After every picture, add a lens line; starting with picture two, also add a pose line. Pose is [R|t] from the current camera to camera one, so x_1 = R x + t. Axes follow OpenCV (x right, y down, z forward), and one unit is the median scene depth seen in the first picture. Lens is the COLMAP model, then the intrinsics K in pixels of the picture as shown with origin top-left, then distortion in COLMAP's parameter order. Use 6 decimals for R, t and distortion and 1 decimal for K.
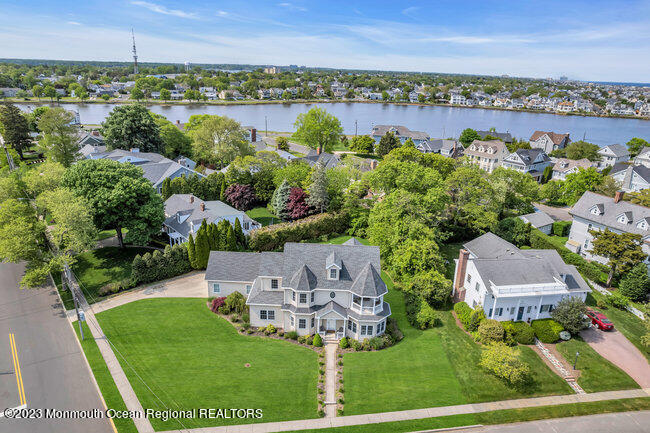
lens RADIAL K [[422.8, 0, 326.6], [0, 422.8, 219.0], [0, 0, 1]] dist [-0.067990, 0.058577]
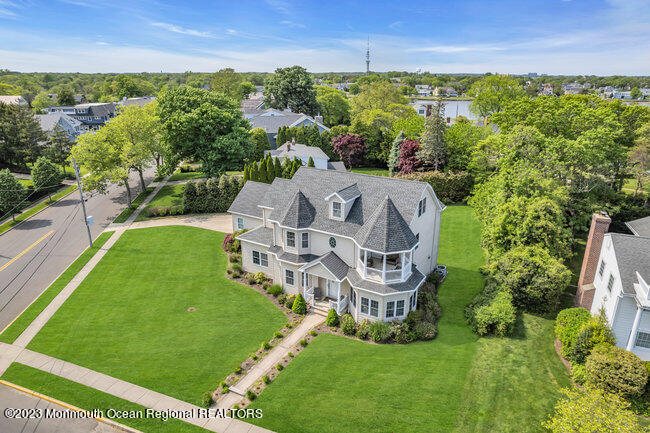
lens RADIAL K [[412.2, 0, 332.2], [0, 412.2, 216.7], [0, 0, 1]] dist [-0.063914, 0.055483]
pose [[0.872952, 0.129267, -0.470367, 0.274334], [-0.136234, 0.990487, 0.019372, 0.114067], [0.468396, 0.047169, 0.882258, 0.385249]]
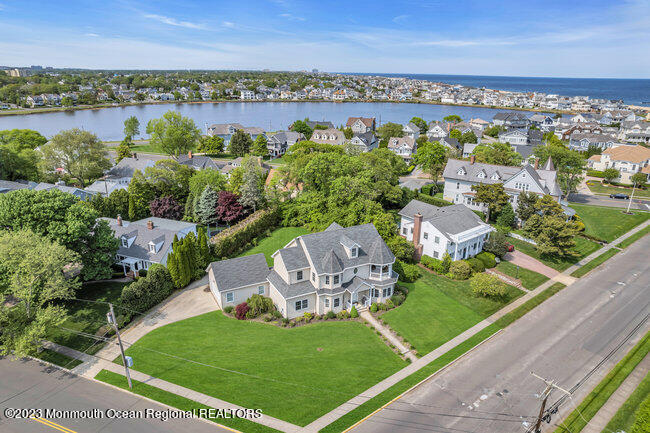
lens RADIAL K [[413.8, 0, 322.1], [0, 413.8, 216.5], [0, 0, 1]] dist [-0.068458, 0.057997]
pose [[0.874952, -0.181655, 0.448843, -0.481683], [0.177990, 0.982722, 0.050761, -0.033706], [-0.450309, 0.035477, 0.892168, 0.029751]]
